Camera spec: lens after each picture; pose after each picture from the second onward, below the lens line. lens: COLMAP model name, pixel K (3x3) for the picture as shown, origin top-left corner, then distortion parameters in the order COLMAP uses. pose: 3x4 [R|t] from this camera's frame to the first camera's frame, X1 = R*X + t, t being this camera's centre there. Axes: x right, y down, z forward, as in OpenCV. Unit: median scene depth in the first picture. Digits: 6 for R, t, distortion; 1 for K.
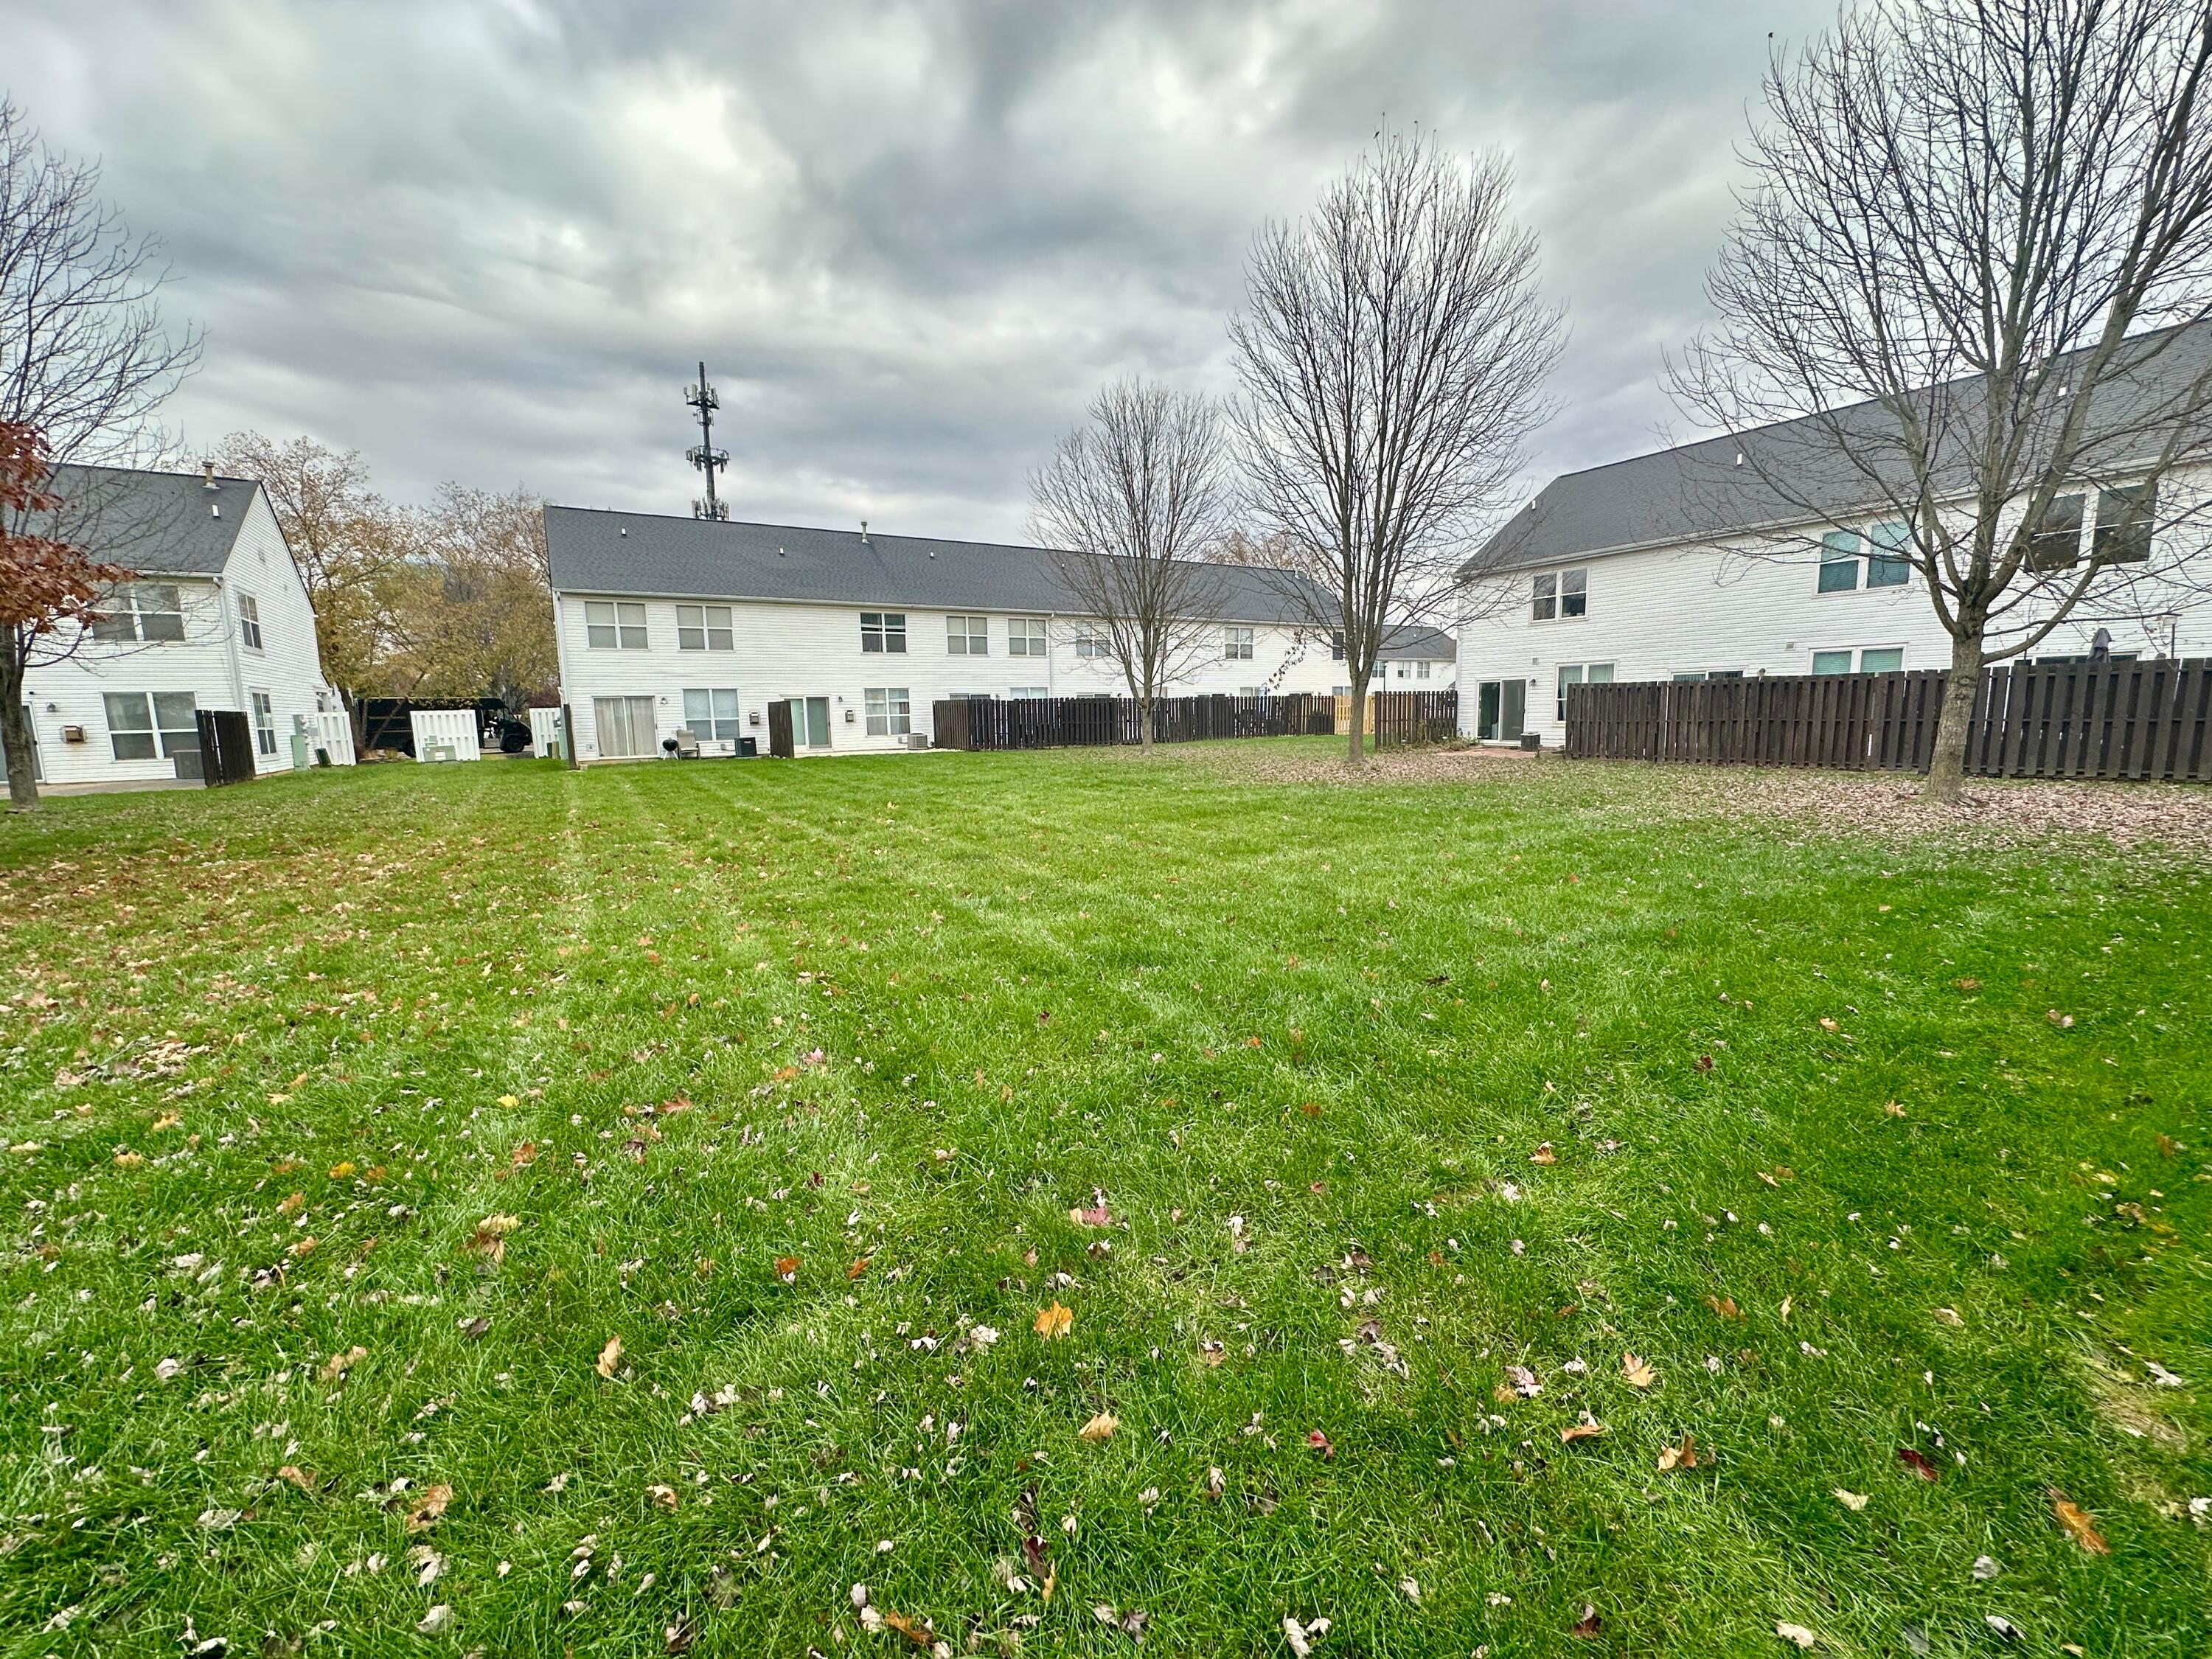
lens RADIAL K [[882.2, 0, 1116.3], [0, 882.2, 829.3], [0, 0, 1]] dist [-0.007833, 0.000265]
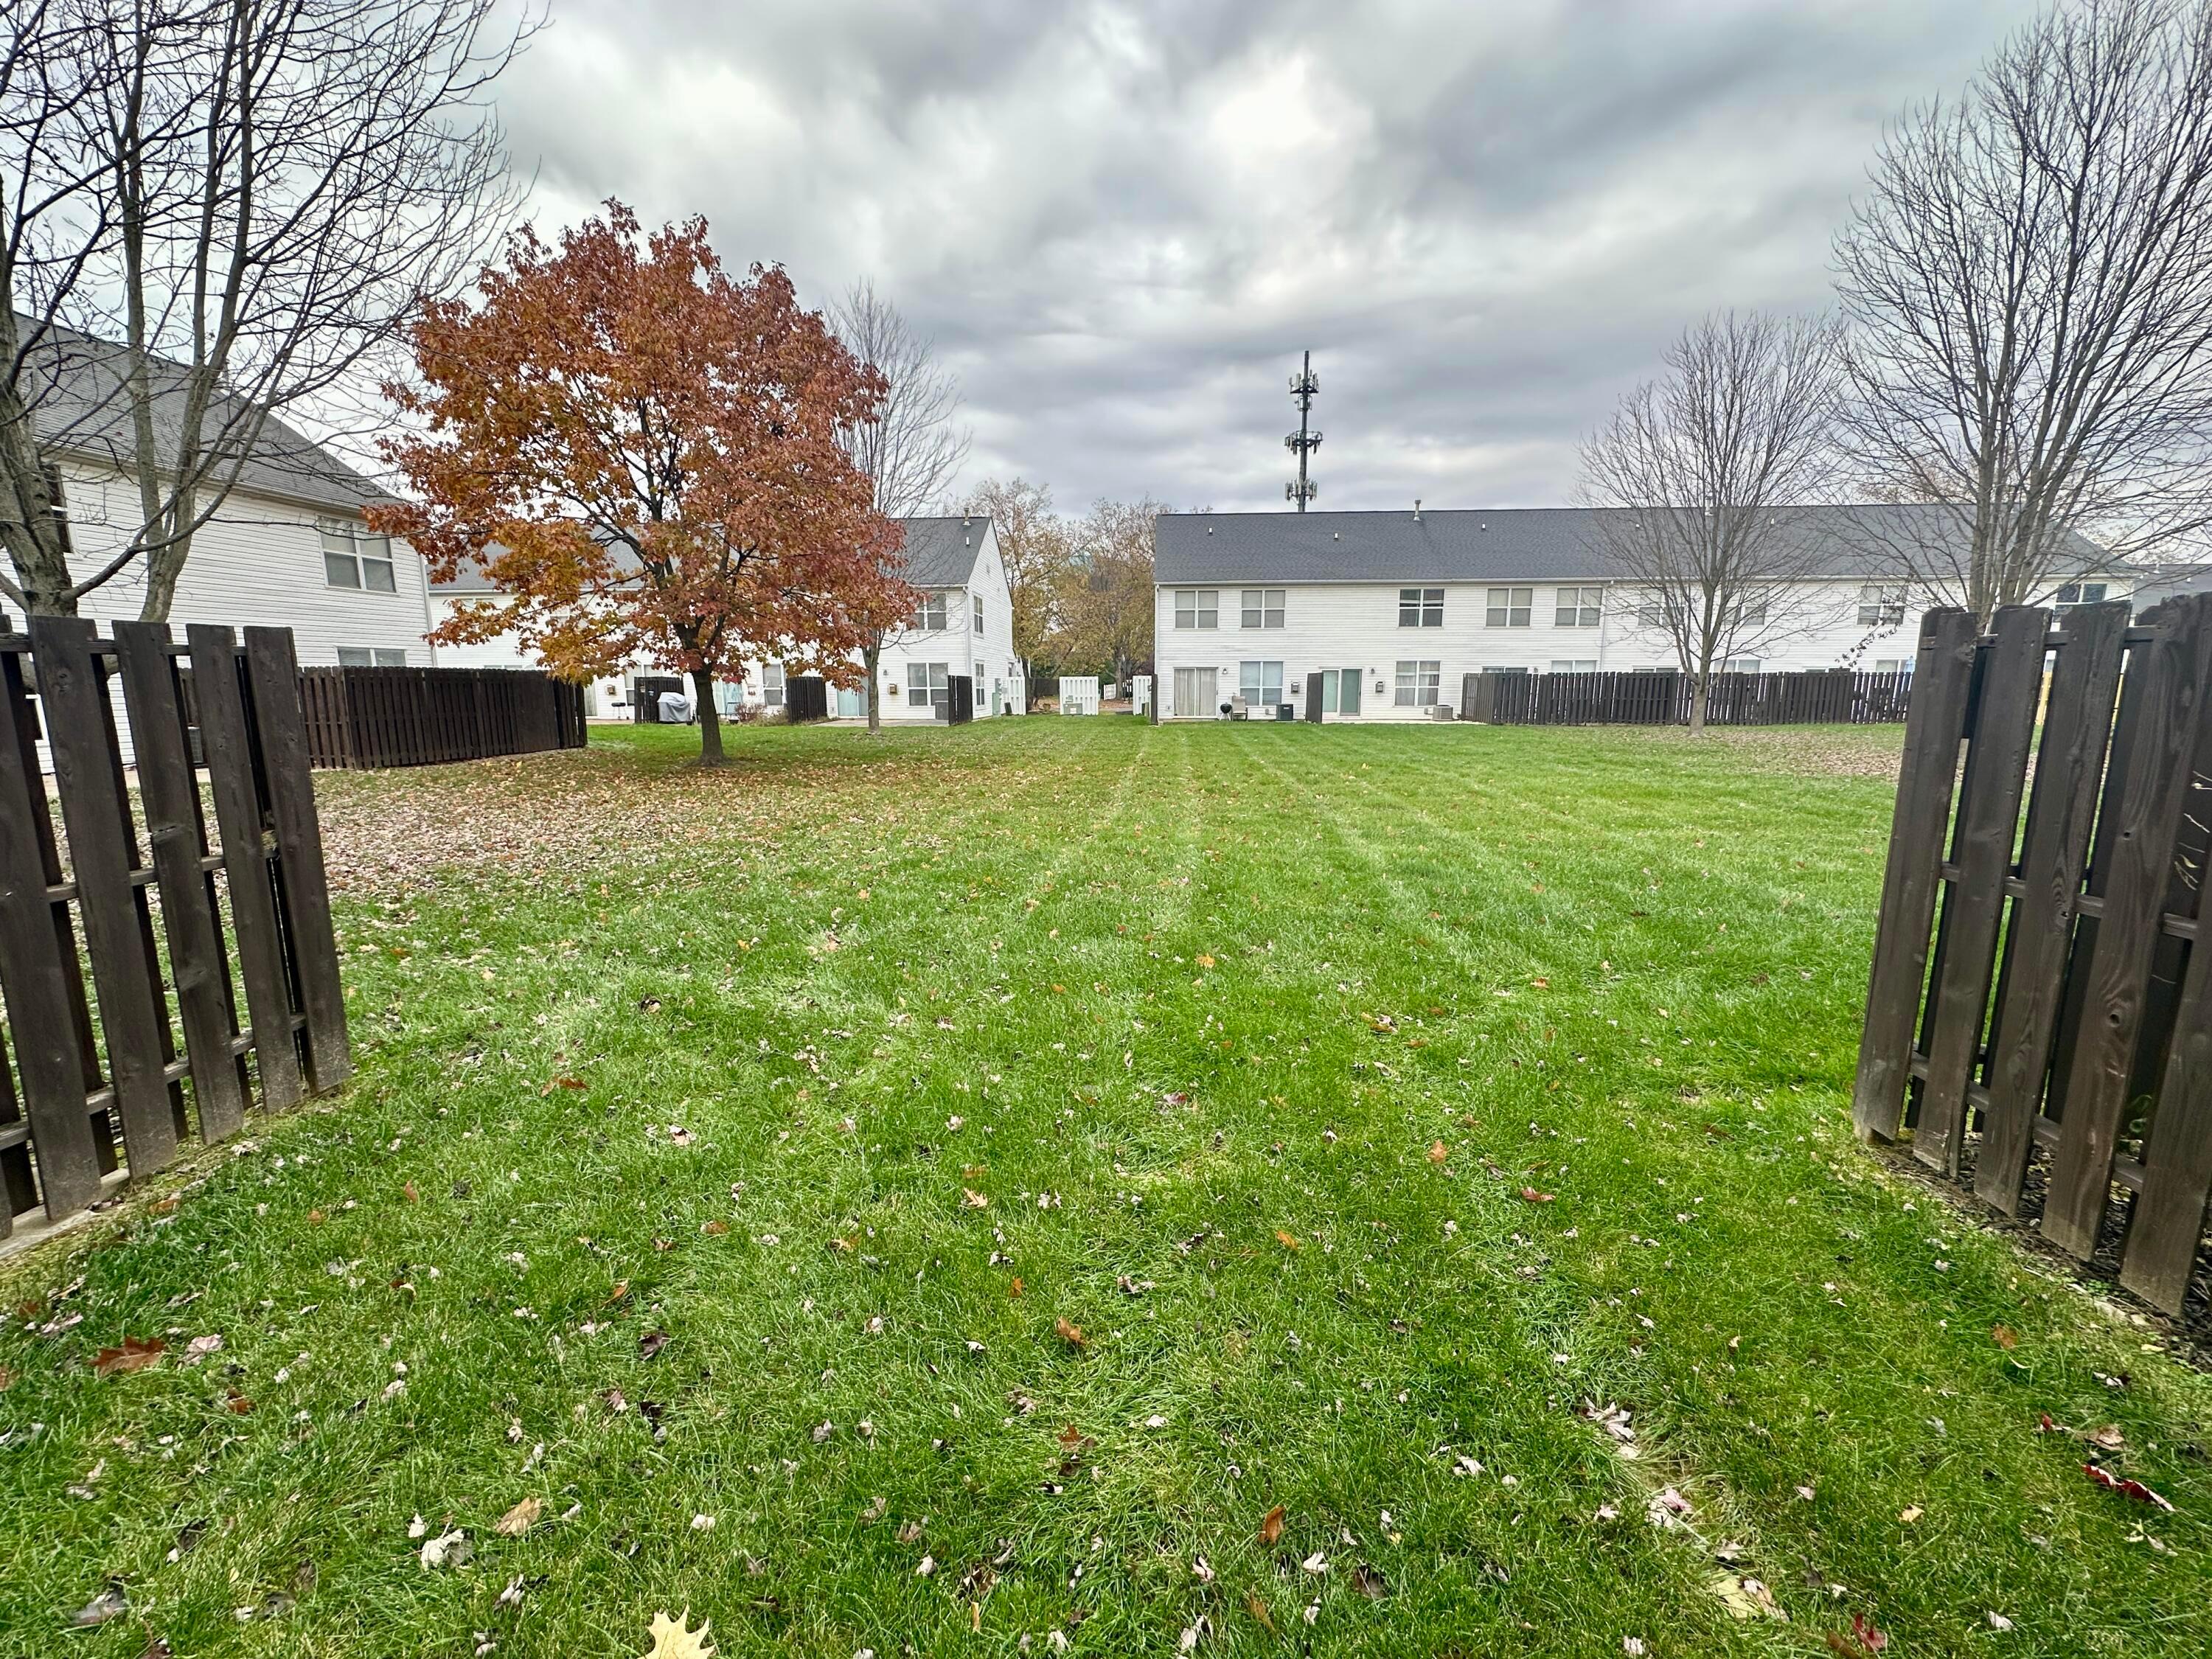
lens RADIAL K [[882.2, 0, 1103.0], [0, 882.2, 828.4], [0, 0, 1]] dist [-0.007833, 0.000265]
pose [[0.807025, 0.111897, -0.579819, 0.070586], [-0.092115, 0.993718, 0.063563, 0.005840], [0.583289, 0.002113, 0.812262, -0.072811]]
